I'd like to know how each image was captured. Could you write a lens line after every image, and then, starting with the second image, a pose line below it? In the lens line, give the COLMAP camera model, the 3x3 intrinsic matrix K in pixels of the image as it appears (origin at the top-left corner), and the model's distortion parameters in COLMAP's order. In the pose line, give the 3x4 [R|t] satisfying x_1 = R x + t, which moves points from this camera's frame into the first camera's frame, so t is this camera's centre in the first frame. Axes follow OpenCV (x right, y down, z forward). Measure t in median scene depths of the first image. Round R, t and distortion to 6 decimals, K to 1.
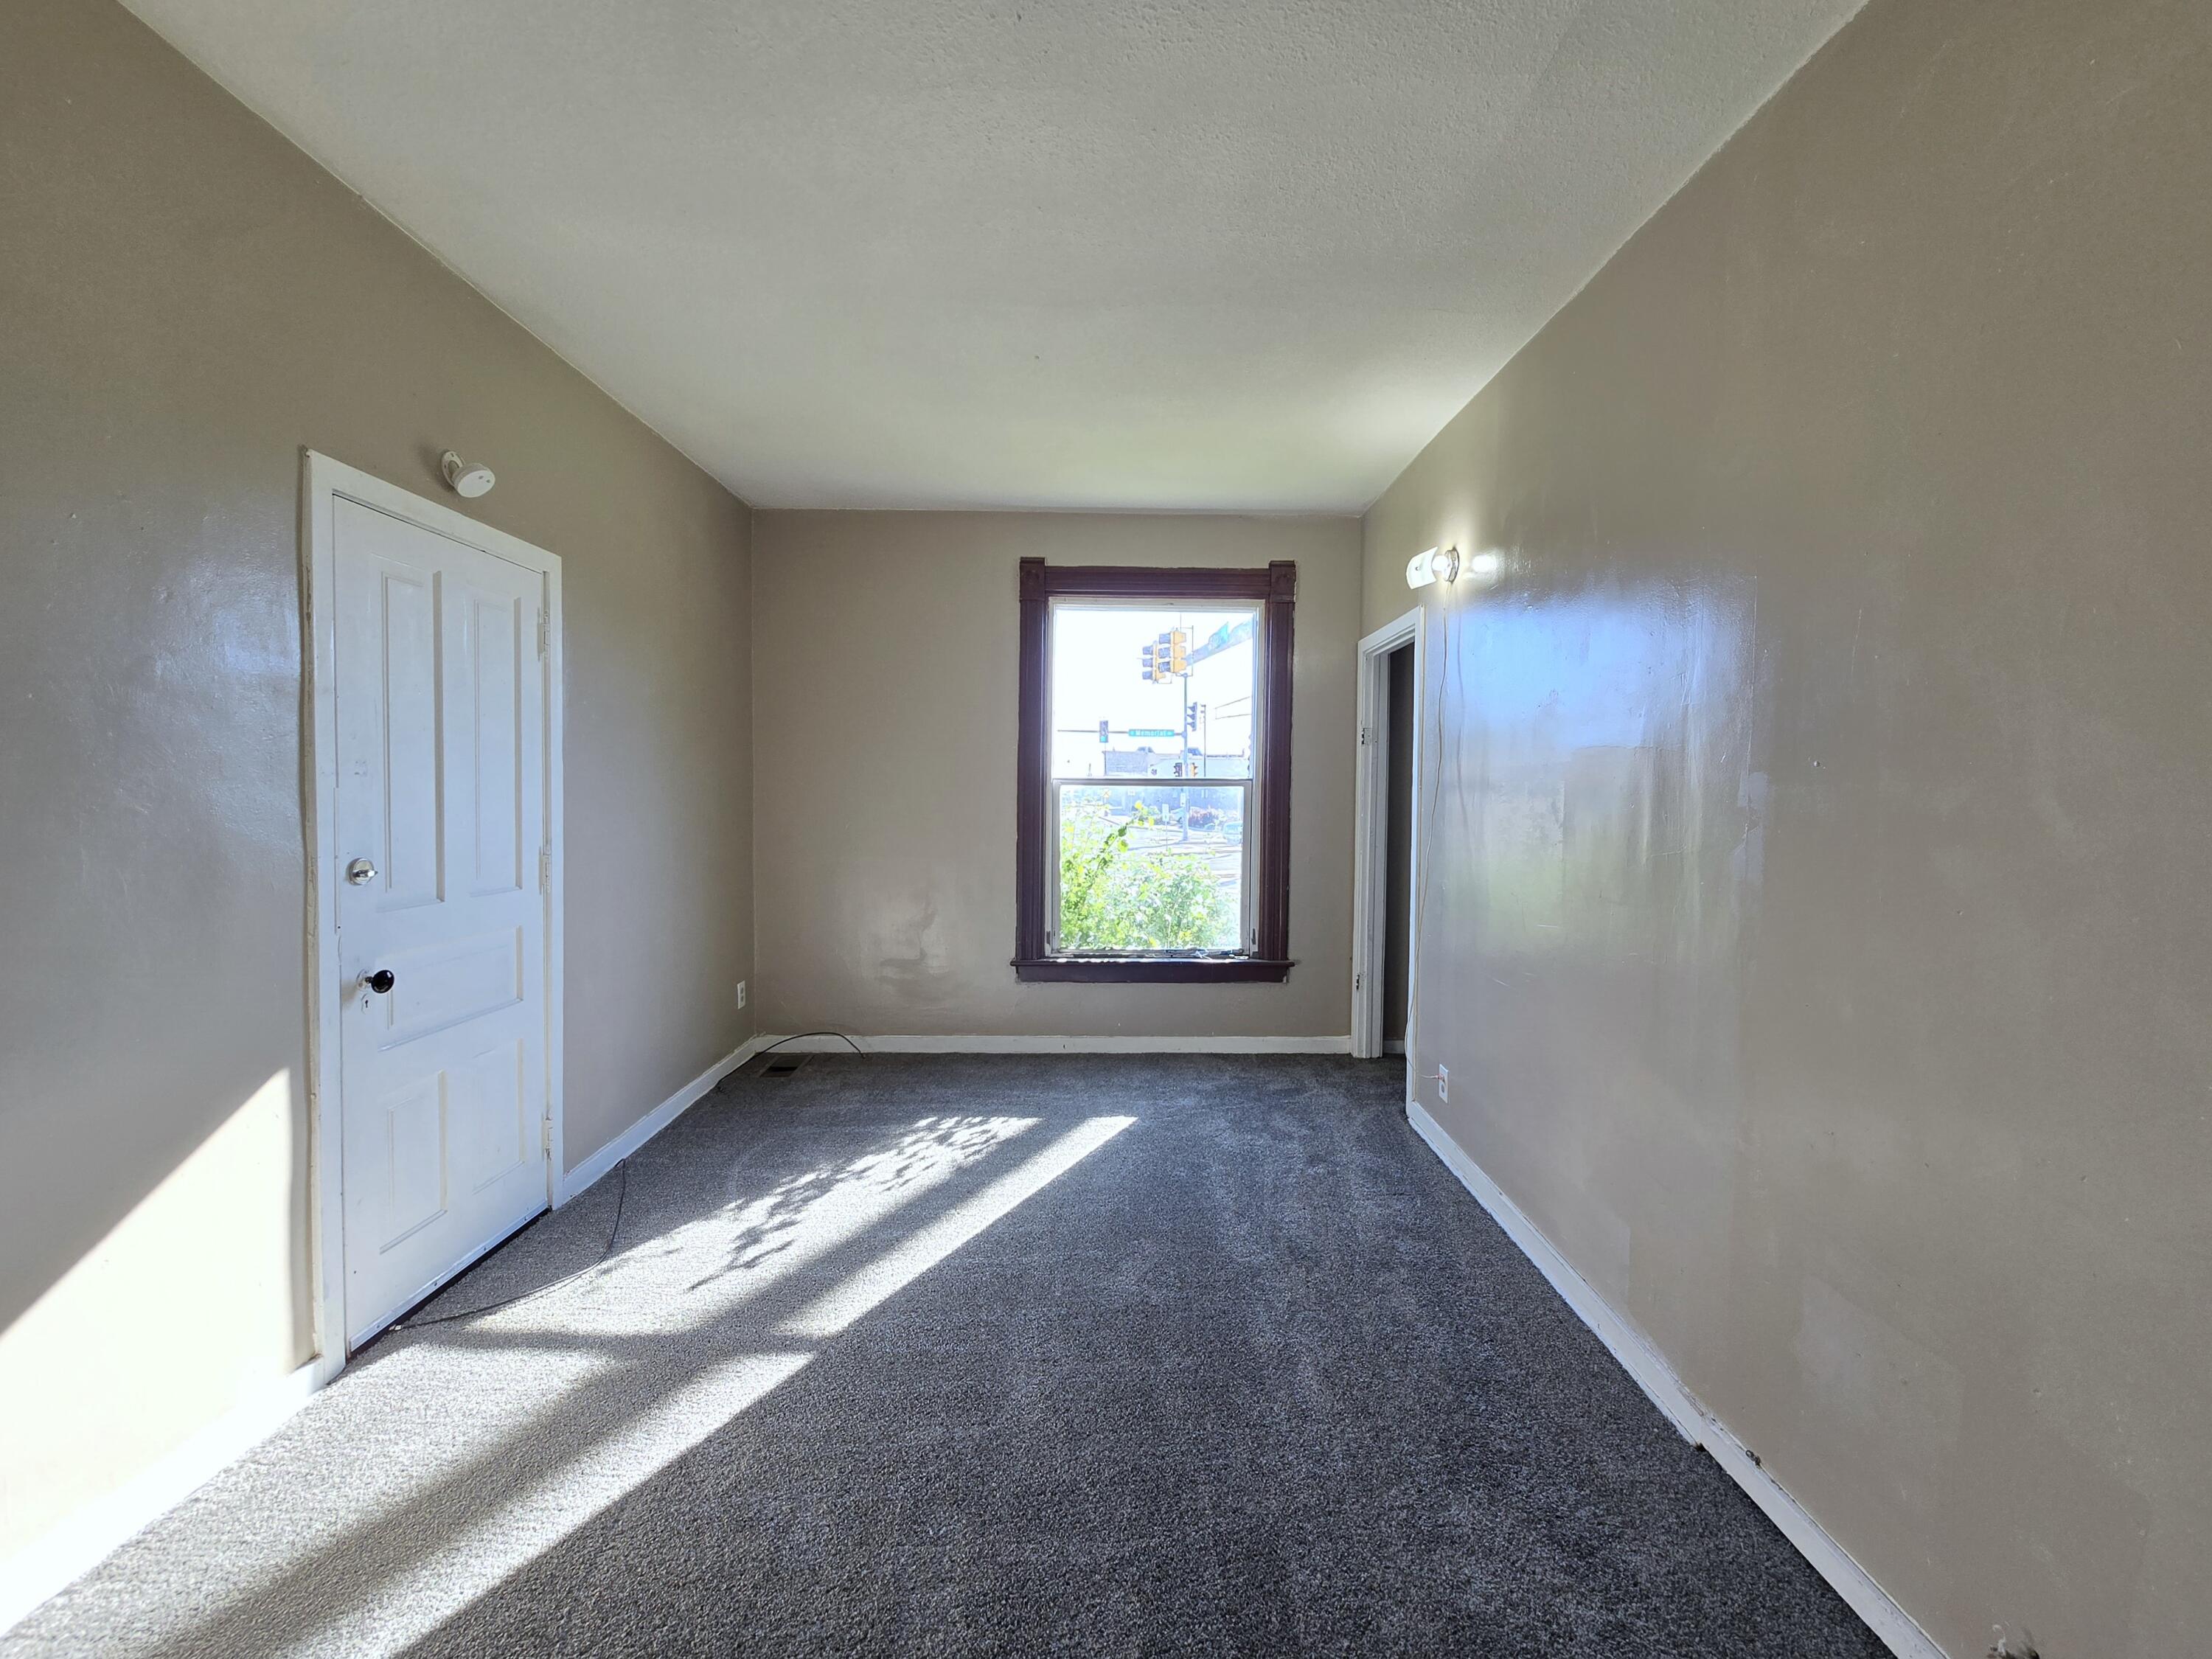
lens RADIAL K [[917.1, 0, 1145.4], [0, 917.1, 820.3], [0, 0, 1]] dist [-0.002196, 0.000314]
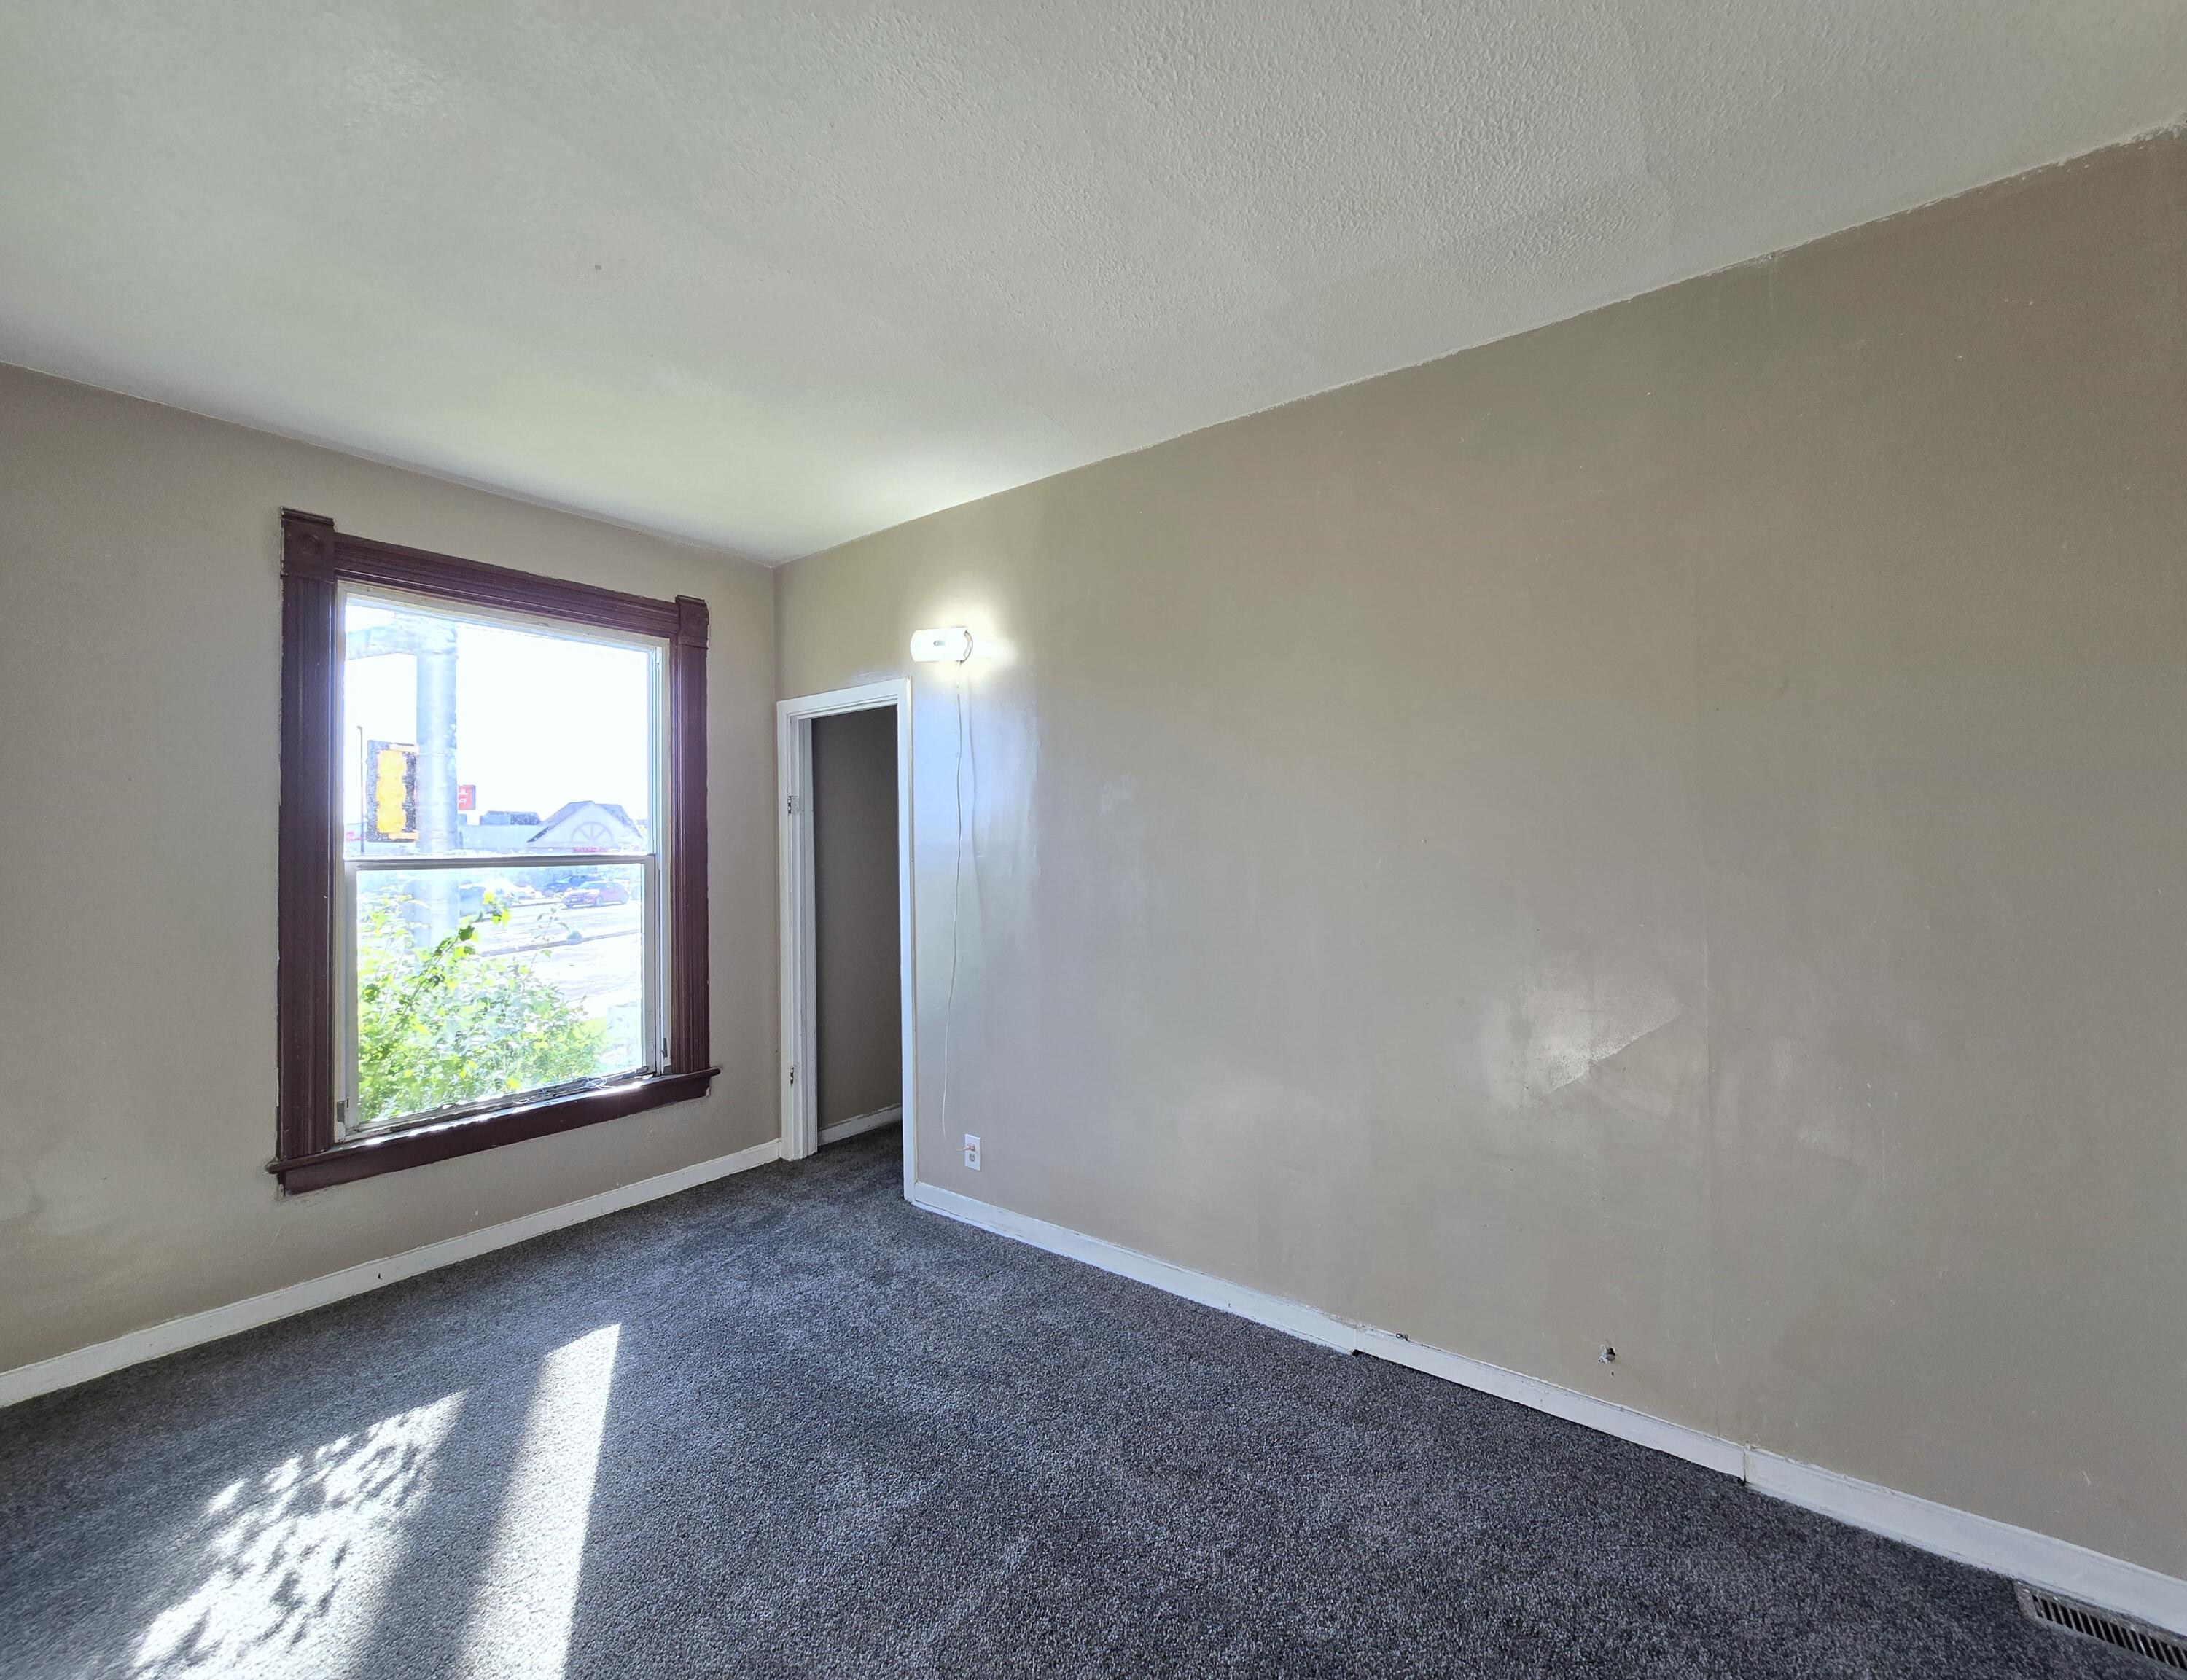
lens RADIAL K [[913.8, 0, 1100.9], [0, 913.8, 831.6], [0, 0, 1]] dist [0.000268, -0.001085]
pose [[0.607251, -0.003177, 0.794504, -0.322209], [0.047999, 0.998312, -0.032694, -0.021695], [-0.793059, 0.057989, 0.606378, 0.213553]]
